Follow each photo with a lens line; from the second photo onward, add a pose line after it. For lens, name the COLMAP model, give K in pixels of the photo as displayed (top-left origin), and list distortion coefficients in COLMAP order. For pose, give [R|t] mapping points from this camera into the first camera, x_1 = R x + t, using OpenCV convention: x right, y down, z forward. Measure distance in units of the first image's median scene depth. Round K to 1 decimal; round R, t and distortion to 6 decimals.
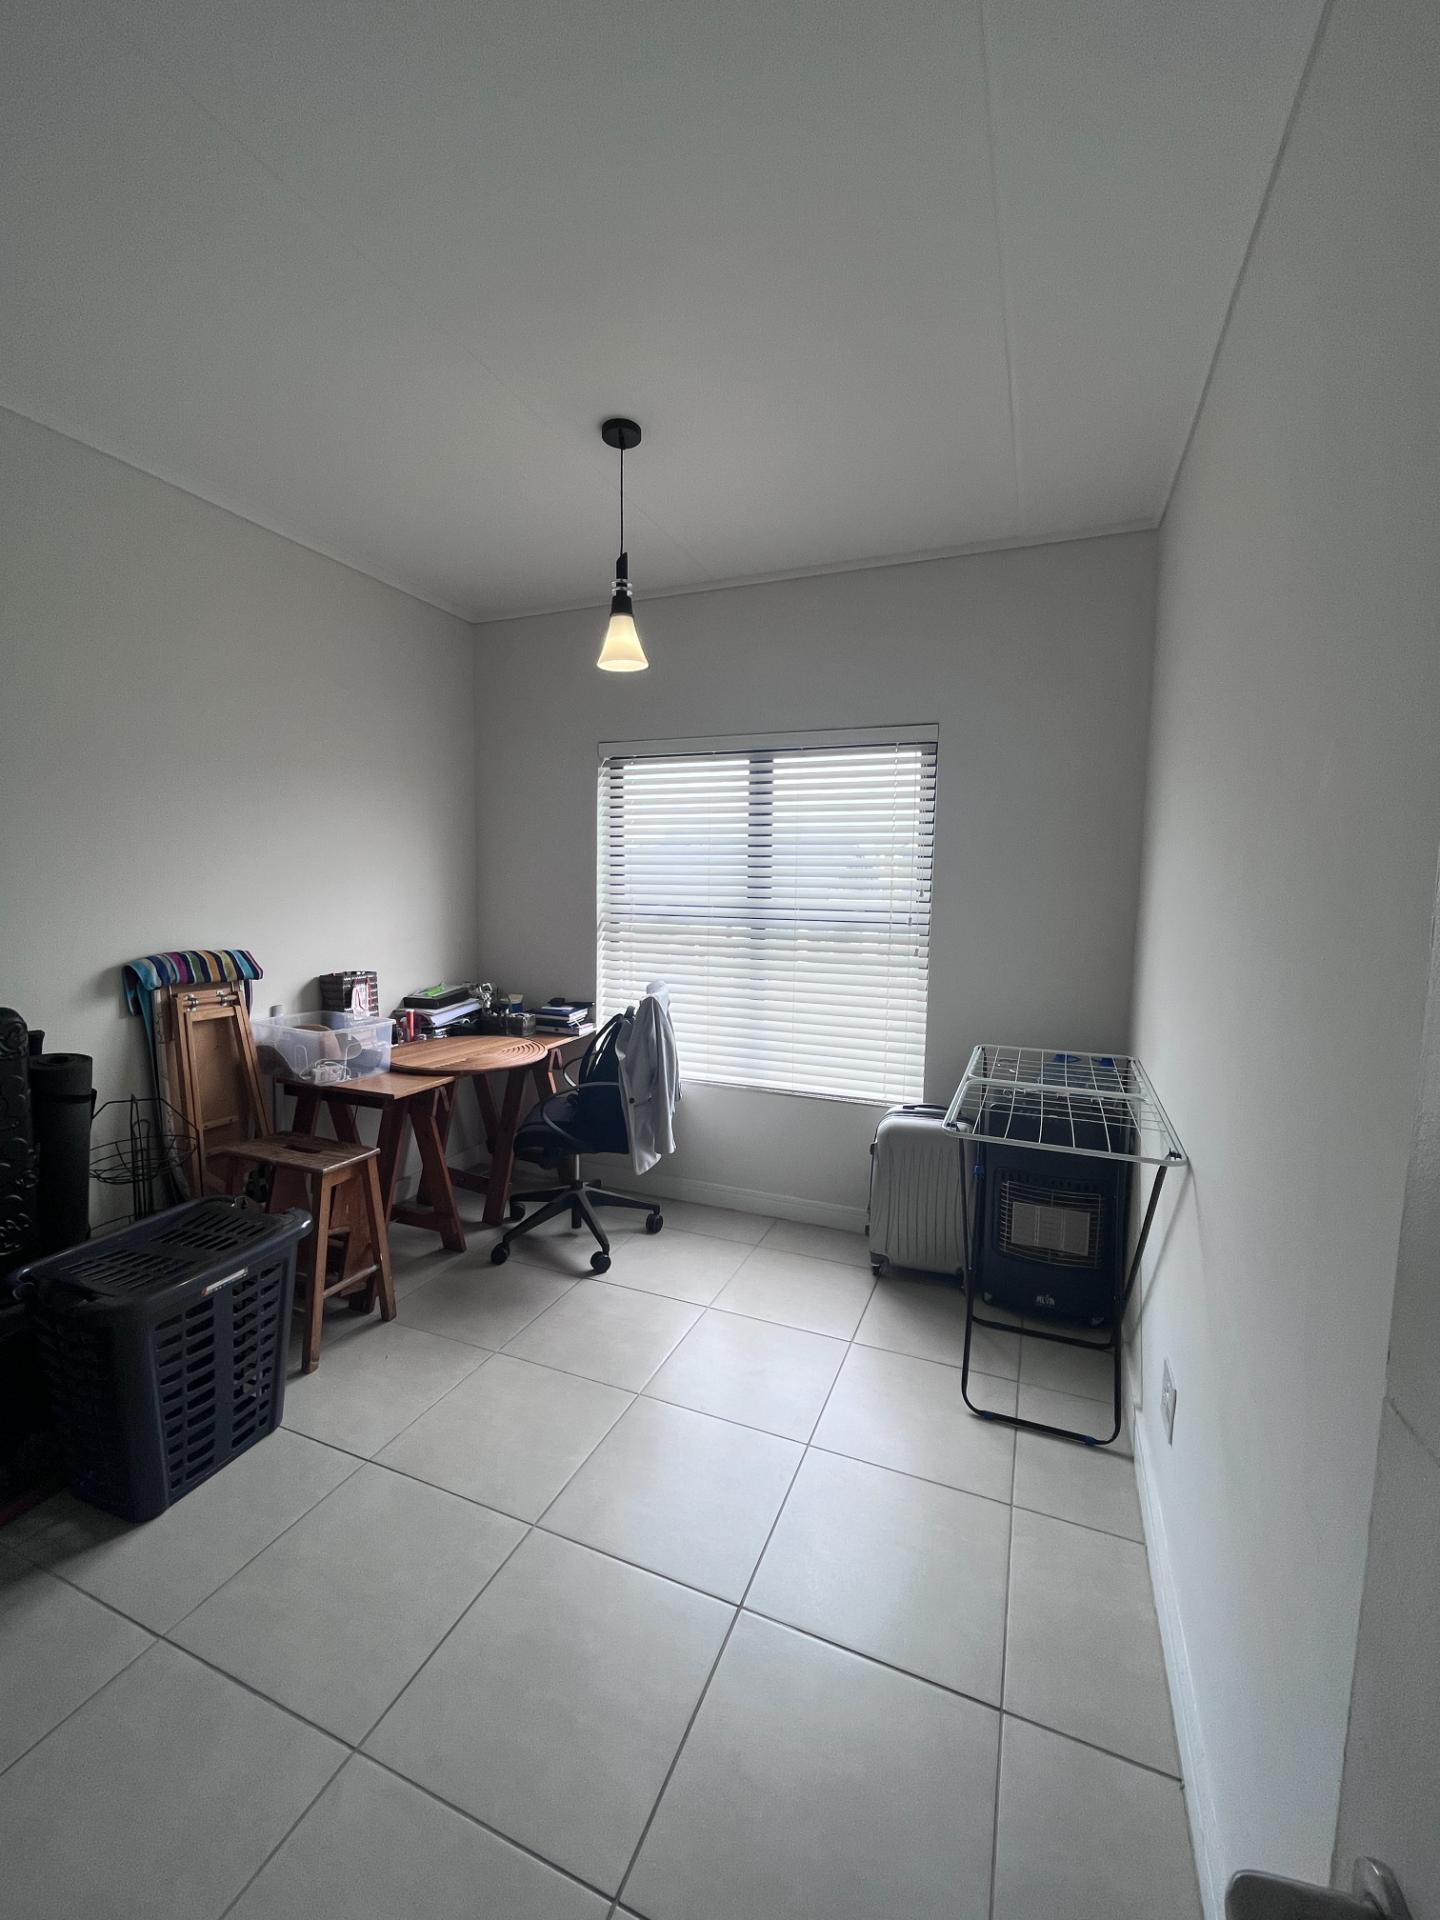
lens RADIAL K [[781.1, 0, 718.3], [0, 781.1, 957.3], [0, 0, 1]] dist [-0.001904, -0.000067]
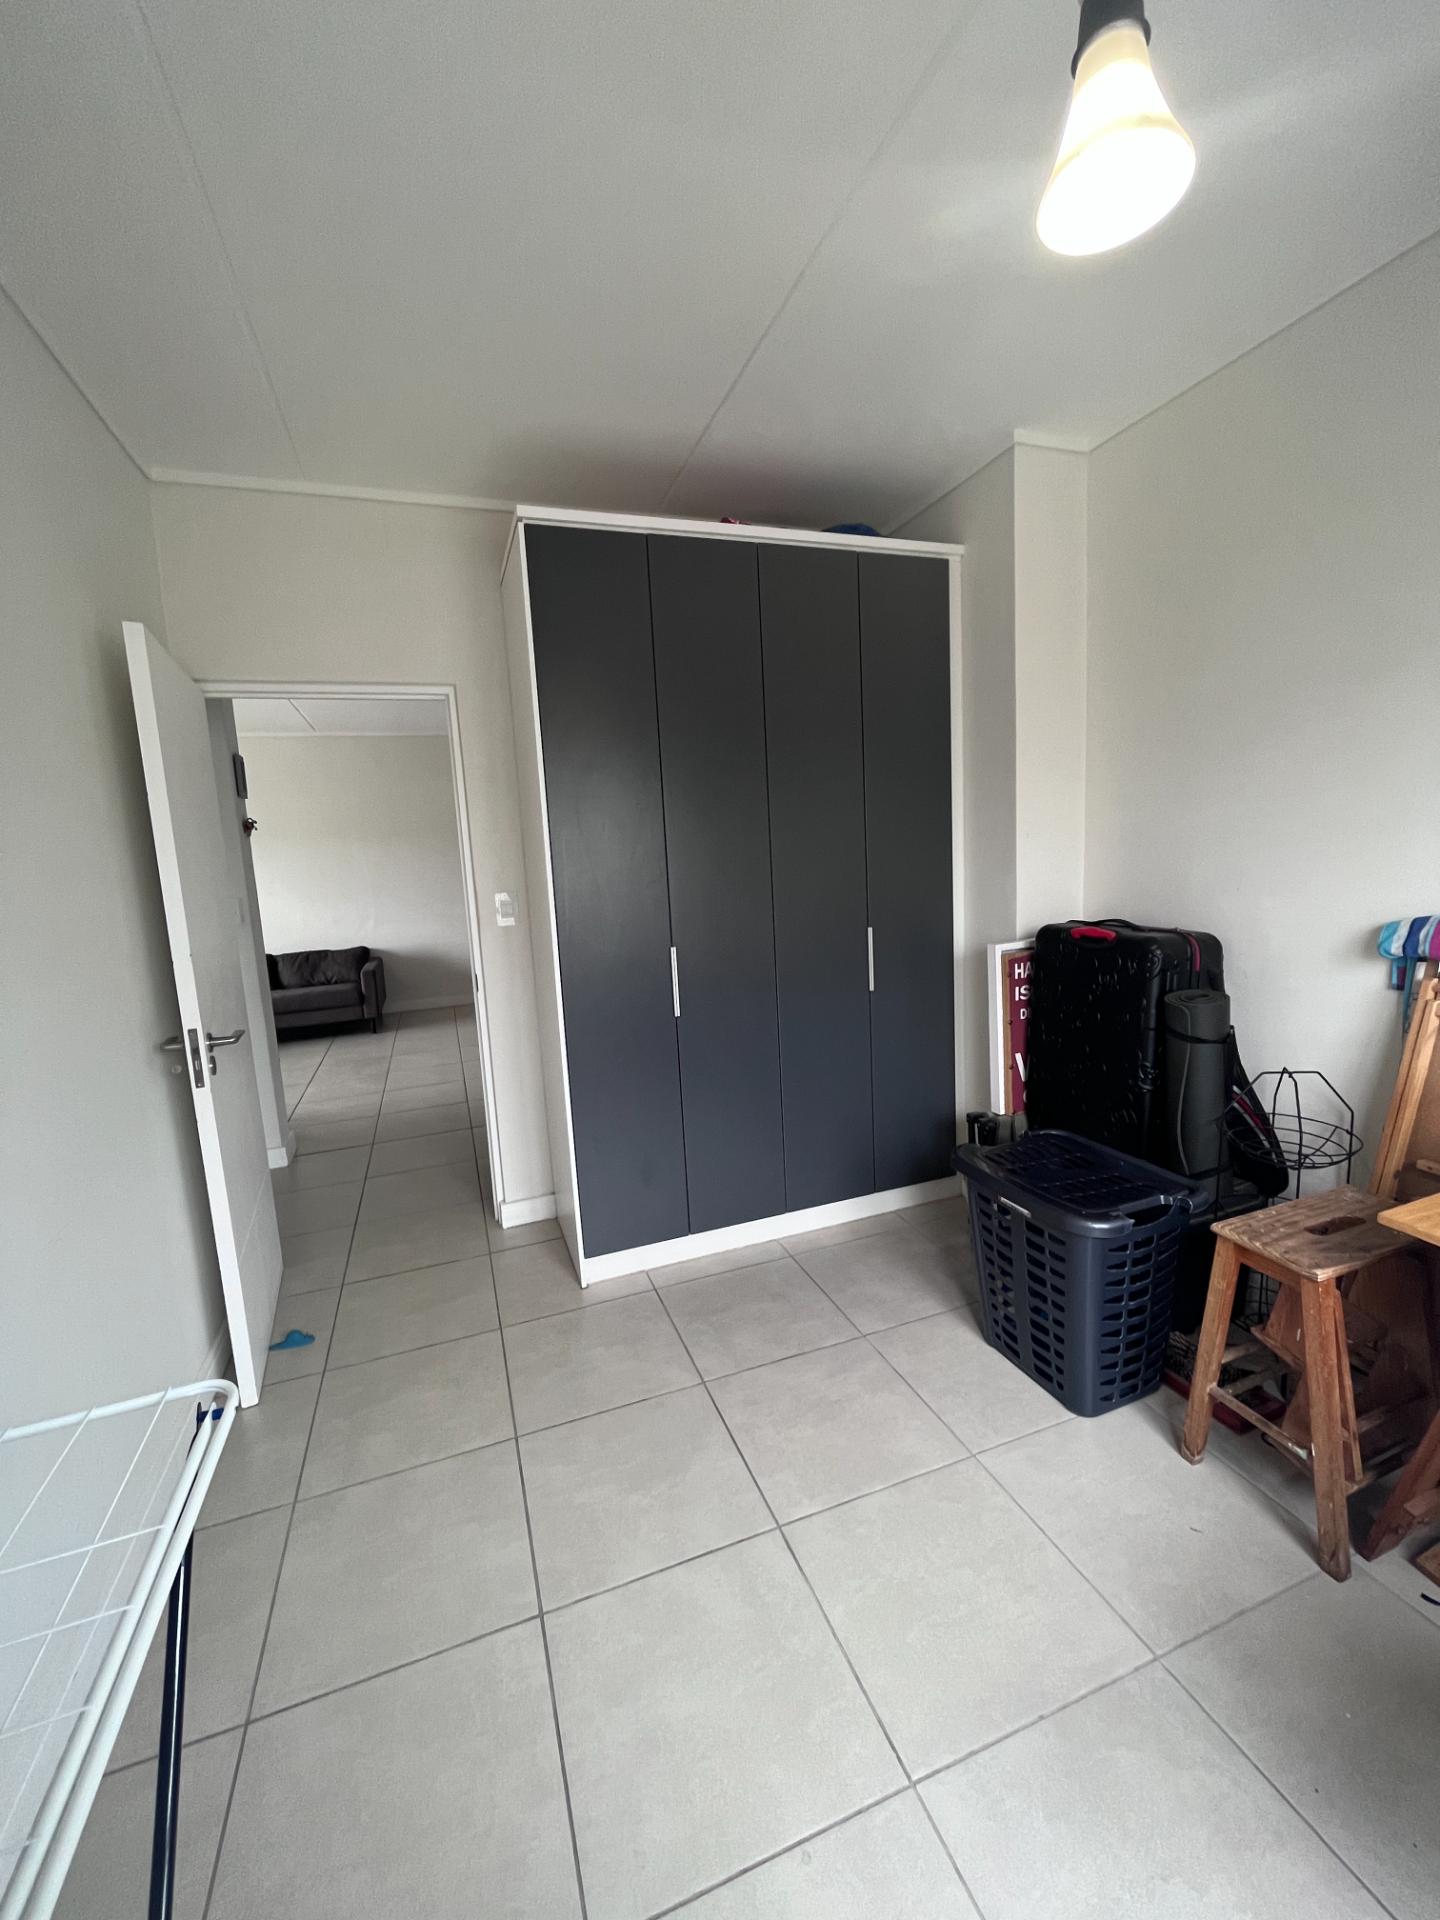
lens RADIAL K [[781.1, 0, 718.3], [0, 781.1, 957.3], [0, 0, 1]] dist [-0.001904, -0.000067]
pose [[-0.737859, 0.122209, -0.663799, 0.290226], [-0.019797, 0.979130, 0.202269, -0.110296], [0.674665, 0.162387, -0.720040, 1.225722]]
